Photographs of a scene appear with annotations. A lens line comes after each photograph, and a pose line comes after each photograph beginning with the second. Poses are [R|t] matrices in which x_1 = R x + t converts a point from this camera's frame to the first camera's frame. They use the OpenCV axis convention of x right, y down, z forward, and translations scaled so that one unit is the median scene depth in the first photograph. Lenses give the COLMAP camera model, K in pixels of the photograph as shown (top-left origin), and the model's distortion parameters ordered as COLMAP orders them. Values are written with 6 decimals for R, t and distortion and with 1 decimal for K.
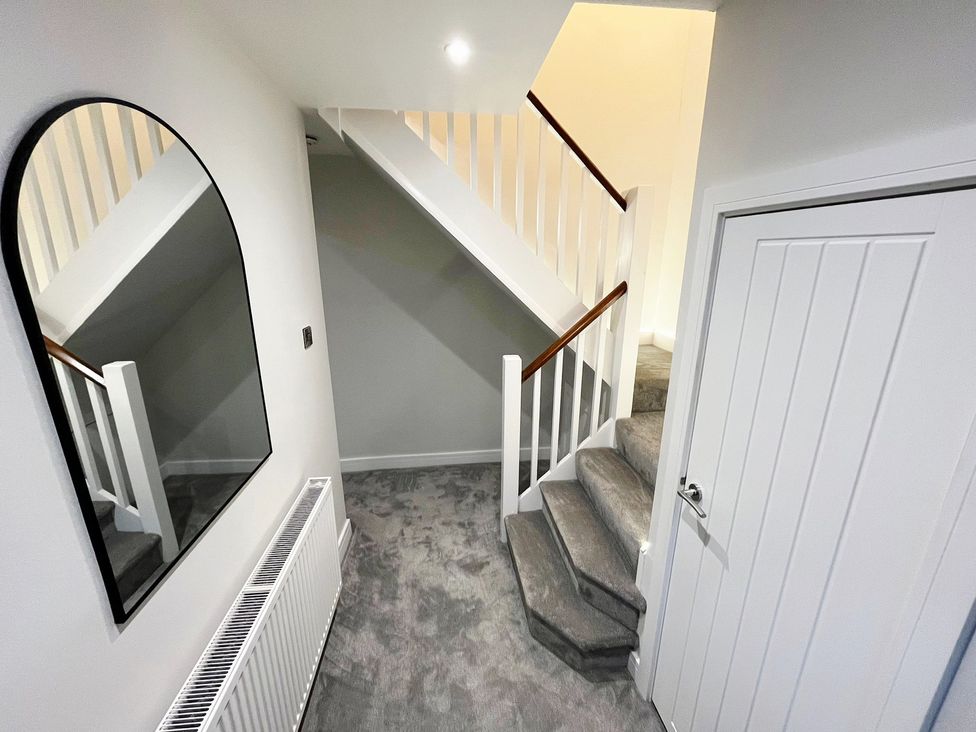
lens RADIAL K [[394.1, 0, 484.1], [0, 394.1, 365.0], [0, 0, 1]] dist [-0.004769, -0.000186]
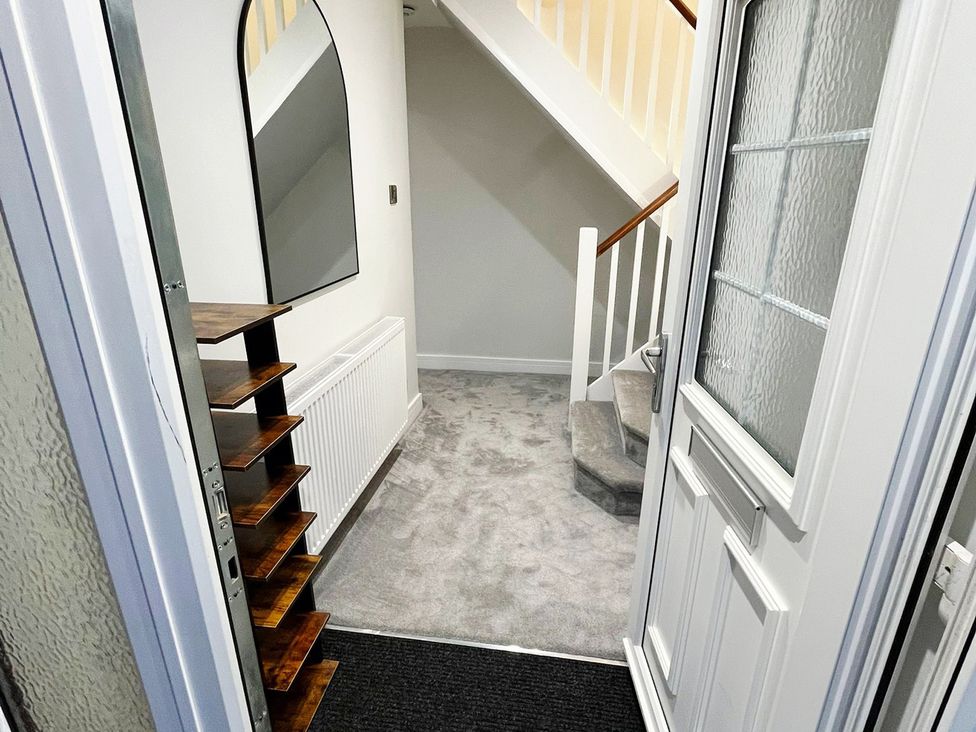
lens RADIAL K [[531.1, 0, 488.0], [0, 531.1, 366.0], [0, 0, 1]] dist [-0.001061, -0.001108]
pose [[0.965480, 0.085741, -0.245961, 0.176602], [-0.071280, 0.995195, 0.067120, 0.237865], [0.250534, -0.047271, 0.966953, -0.321978]]
